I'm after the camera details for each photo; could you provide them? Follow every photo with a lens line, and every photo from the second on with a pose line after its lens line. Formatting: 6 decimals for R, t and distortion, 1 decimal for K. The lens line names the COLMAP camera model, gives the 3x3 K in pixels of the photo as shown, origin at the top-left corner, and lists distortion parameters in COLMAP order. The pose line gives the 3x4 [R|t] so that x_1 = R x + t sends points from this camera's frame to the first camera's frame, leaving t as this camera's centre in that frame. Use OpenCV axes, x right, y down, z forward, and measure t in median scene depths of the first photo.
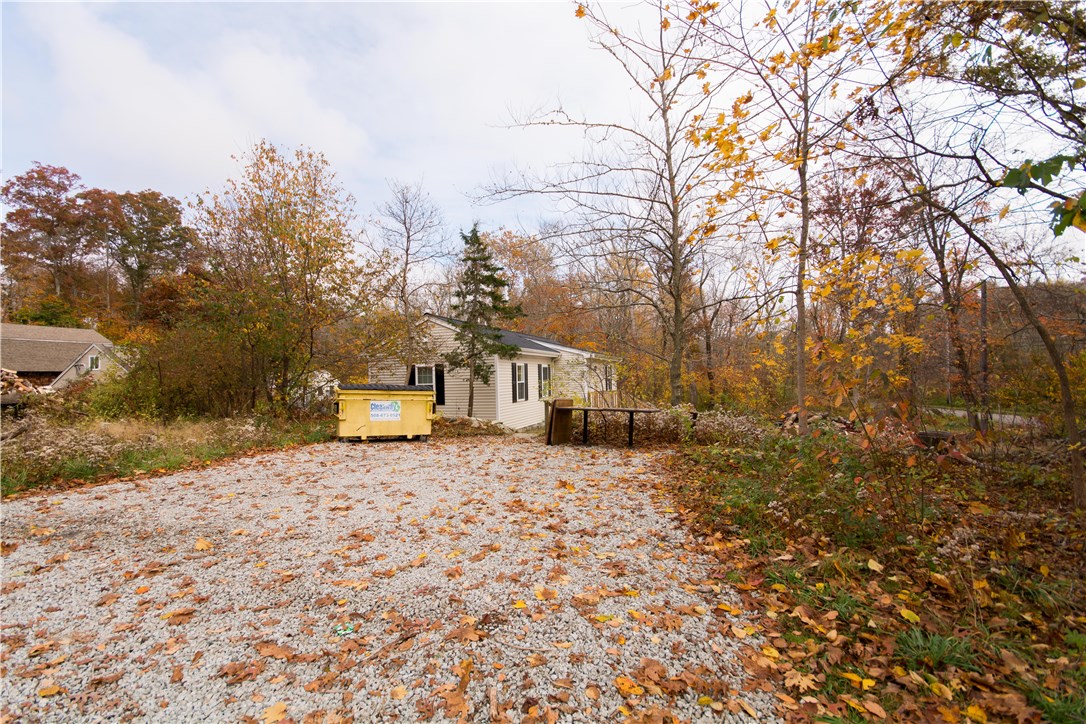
lens RADIAL K [[482.5, 0, 554.0], [0, 482.5, 362.3], [0, 0, 1]] dist [0.002200, -0.004555]
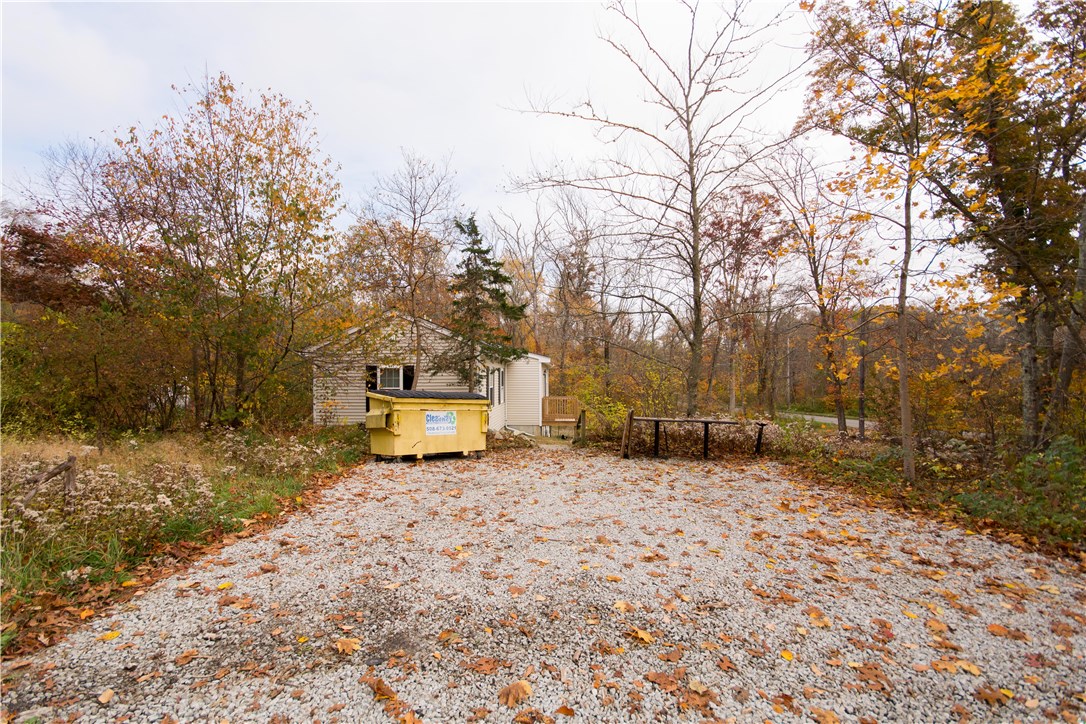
lens RADIAL K [[482.5, 0, 541.3], [0, 482.5, 363.1], [0, 0, 1]] dist [0.002200, -0.004555]
pose [[0.960283, 0.026747, 0.277744, -0.334957], [-0.026085, 0.999641, -0.006079, -0.002760], [-0.277807, -0.001407, 0.960636, 0.114561]]
